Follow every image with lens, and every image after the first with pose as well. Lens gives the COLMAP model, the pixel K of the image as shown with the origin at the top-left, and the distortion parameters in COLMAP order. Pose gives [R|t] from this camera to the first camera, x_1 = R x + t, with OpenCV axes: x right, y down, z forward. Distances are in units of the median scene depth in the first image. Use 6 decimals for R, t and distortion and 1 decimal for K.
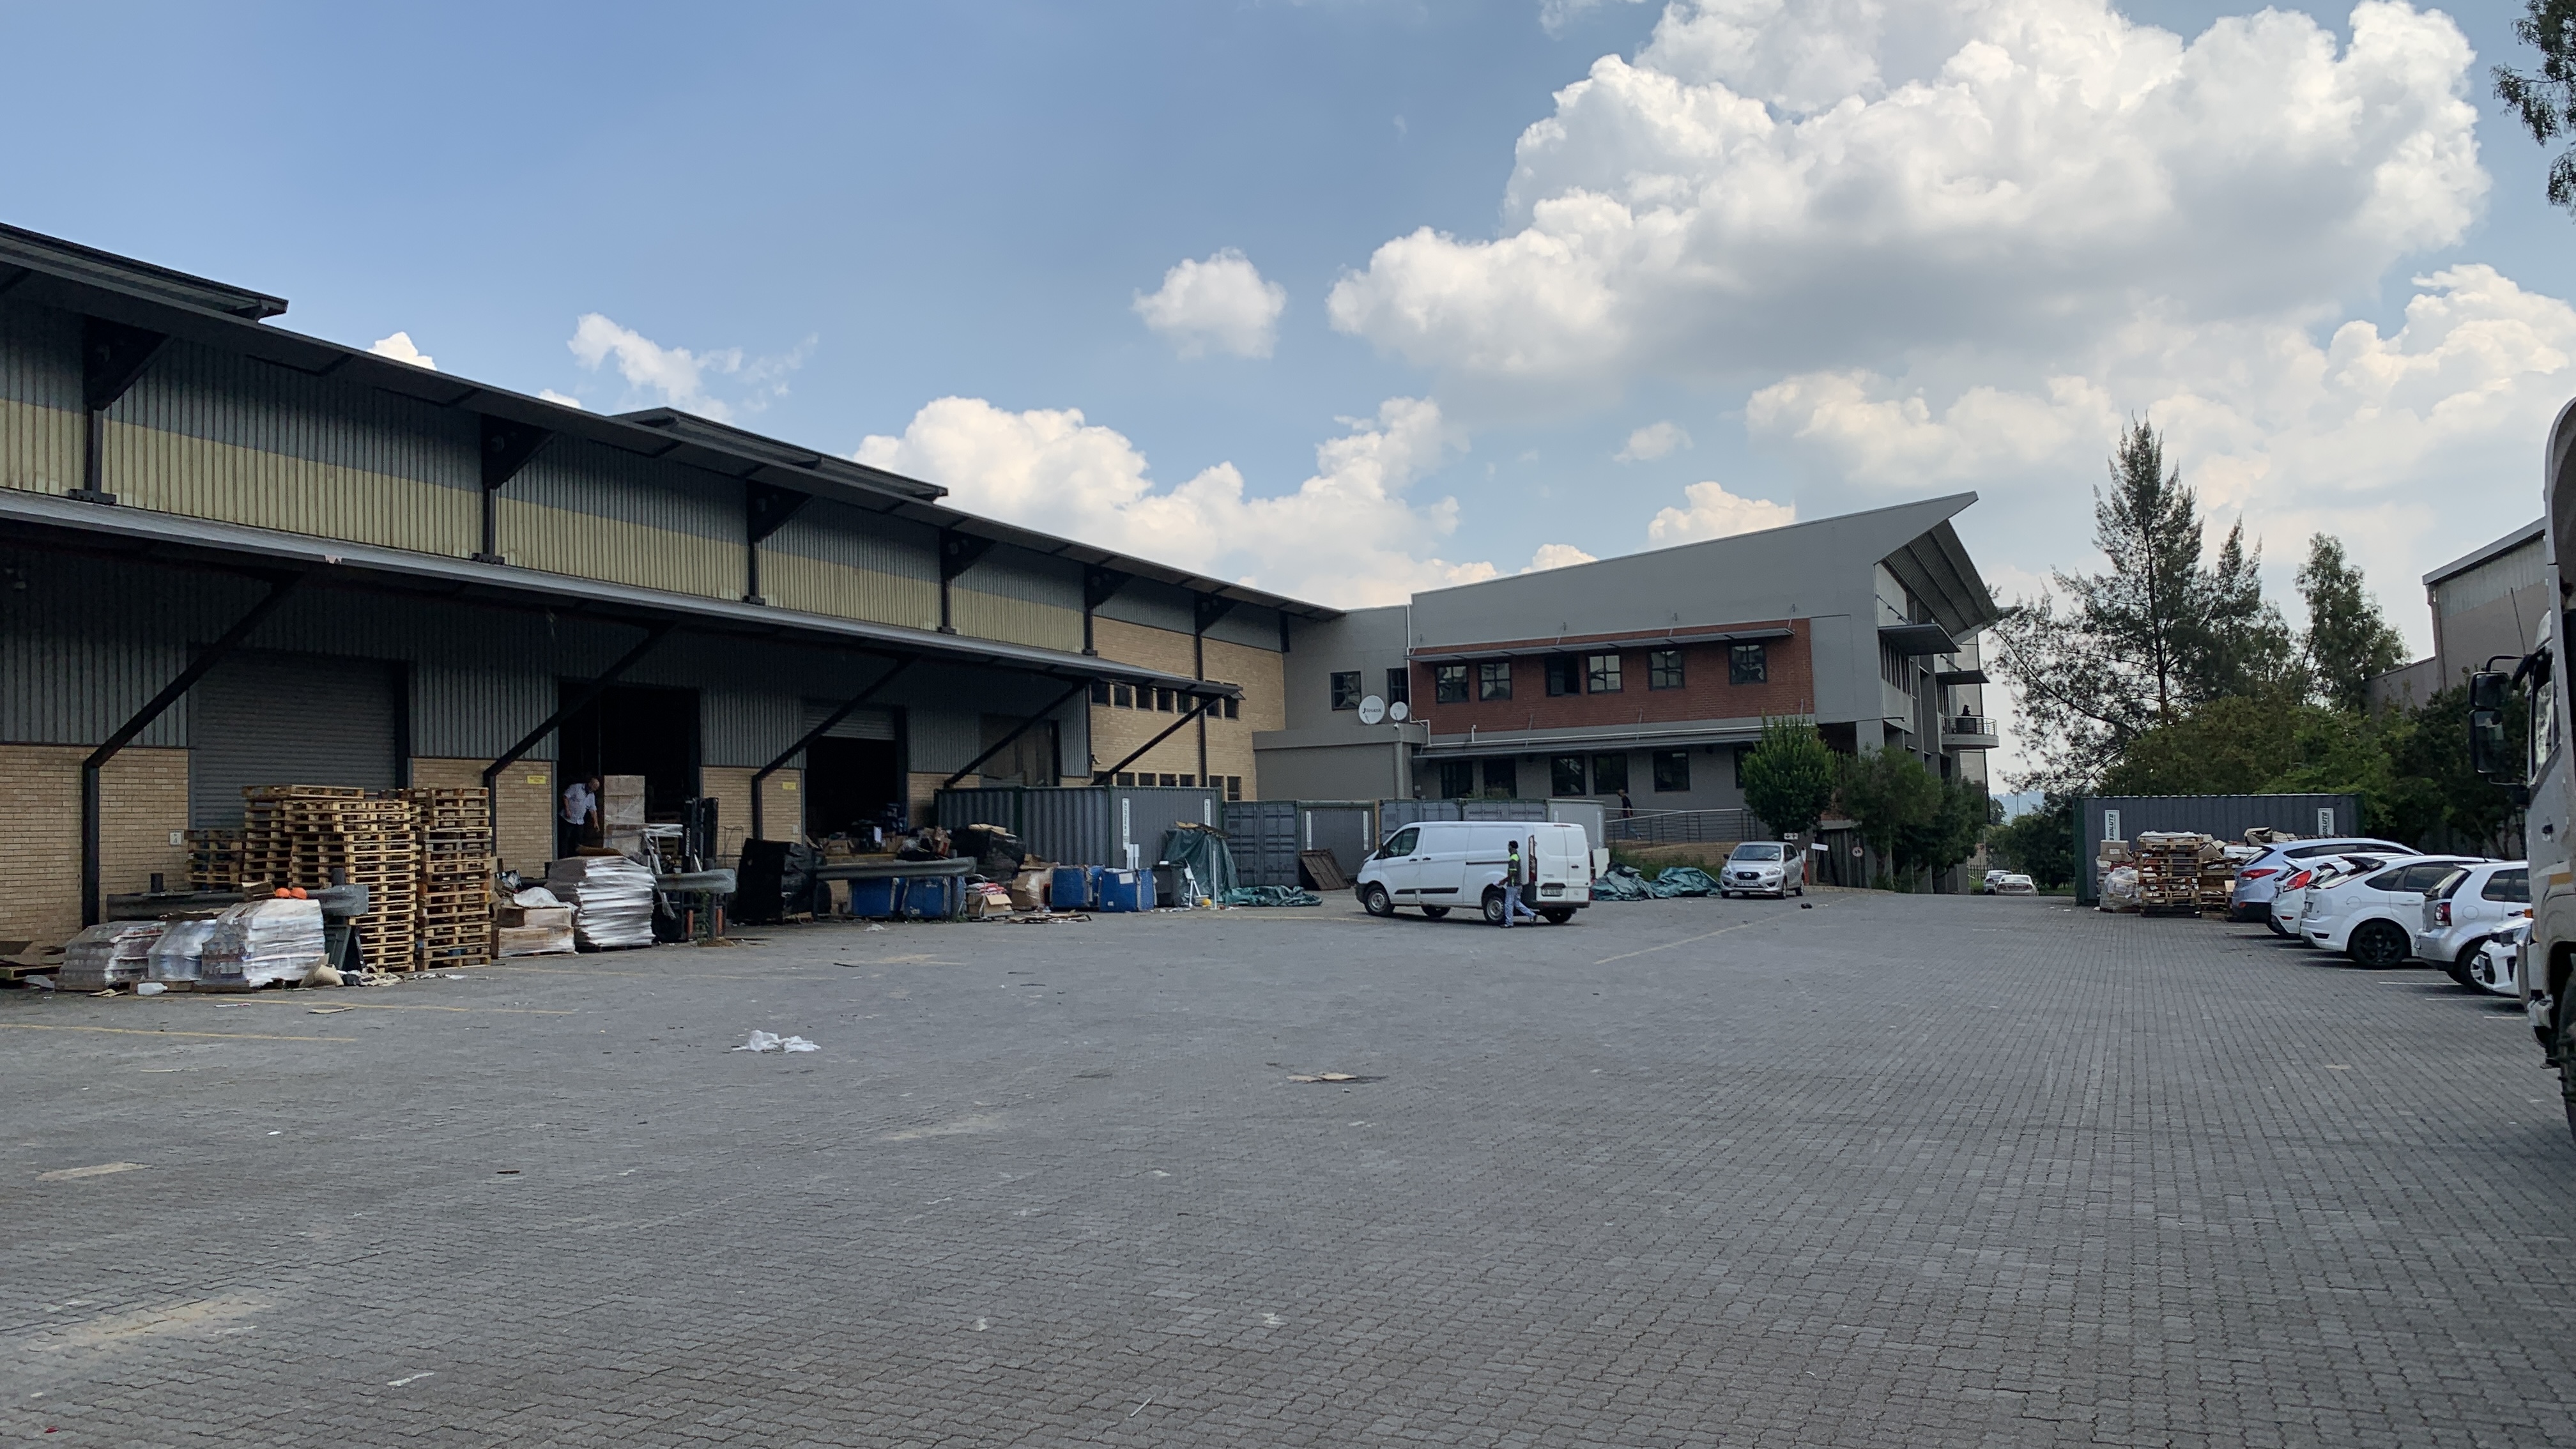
lens RADIAL K [[1980.1, 0, 1256.9], [0, 1980.1, 723.4], [0, 0, 1]] dist [0.044902, -0.083721]
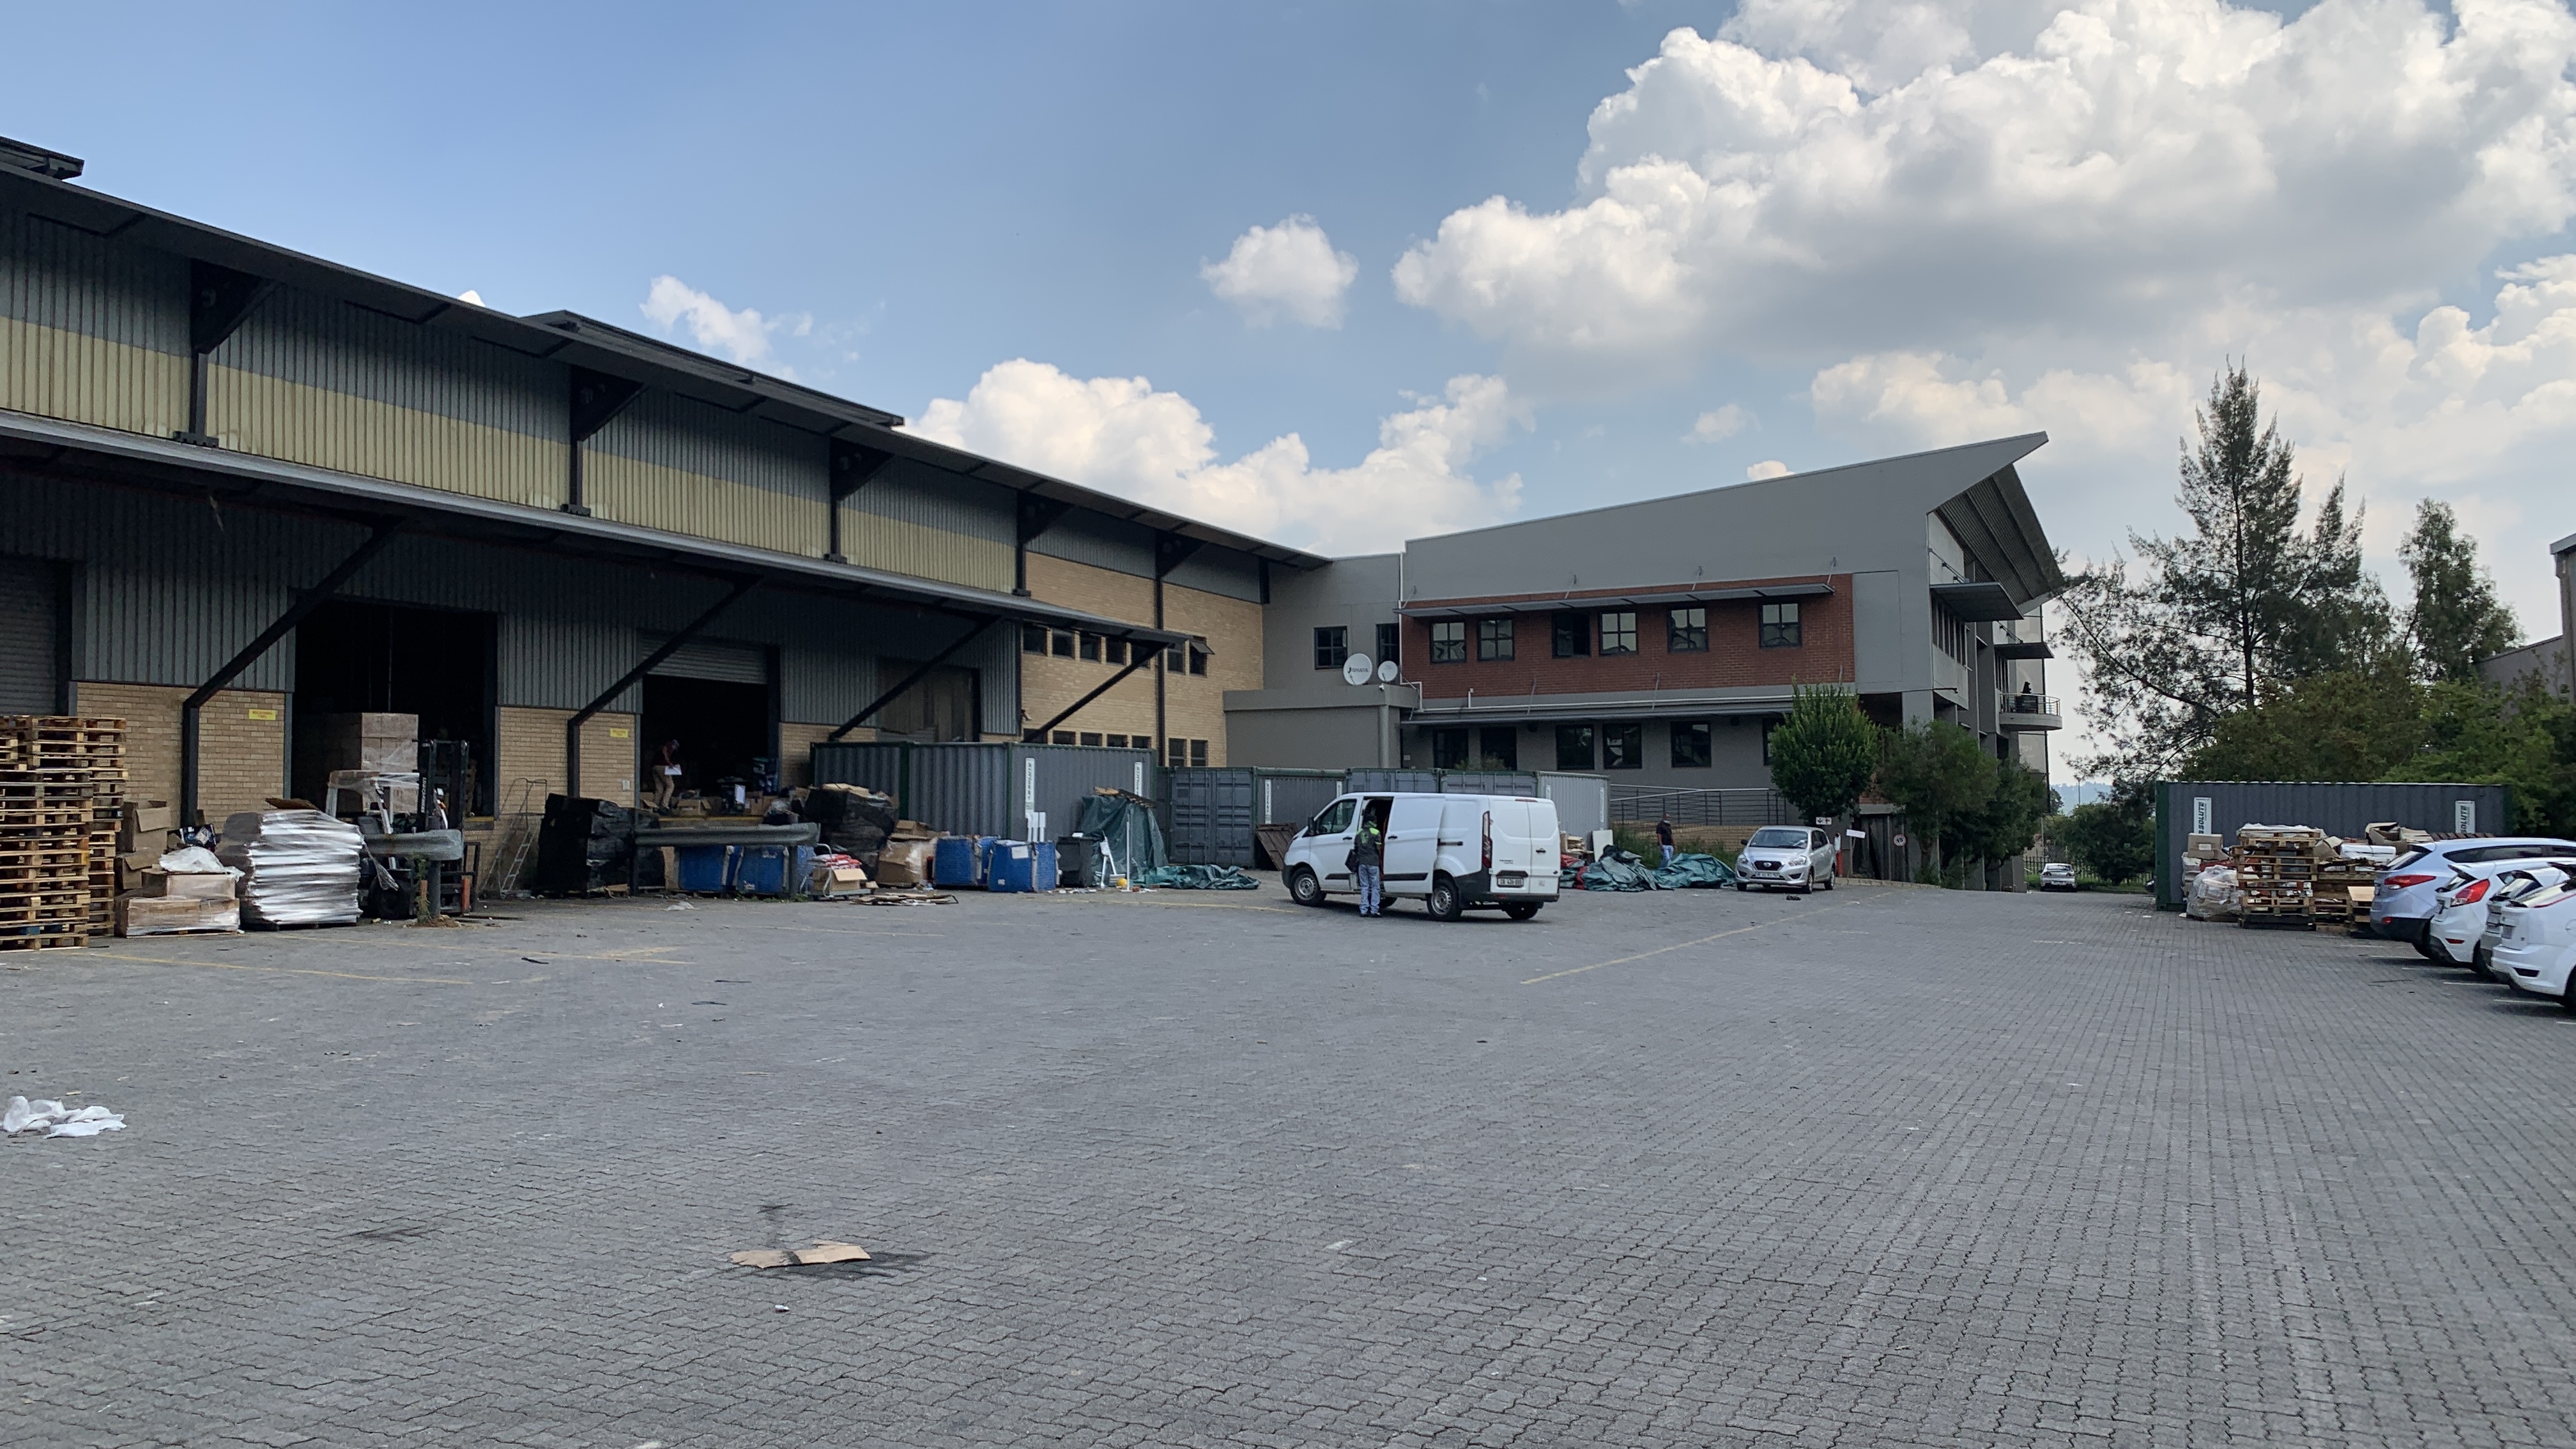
lens RADIAL K [[1929.6, 0, 1288.0], [0, 1929.6, 724.5], [0, 0, 1]] dist [0.031125, -0.034574]
pose [[0.999566, 0.021789, -0.019829, 0.046887], [-0.021546, 0.999691, 0.012402, 0.008518], [0.020093, -0.011969, 0.999726, 0.136970]]
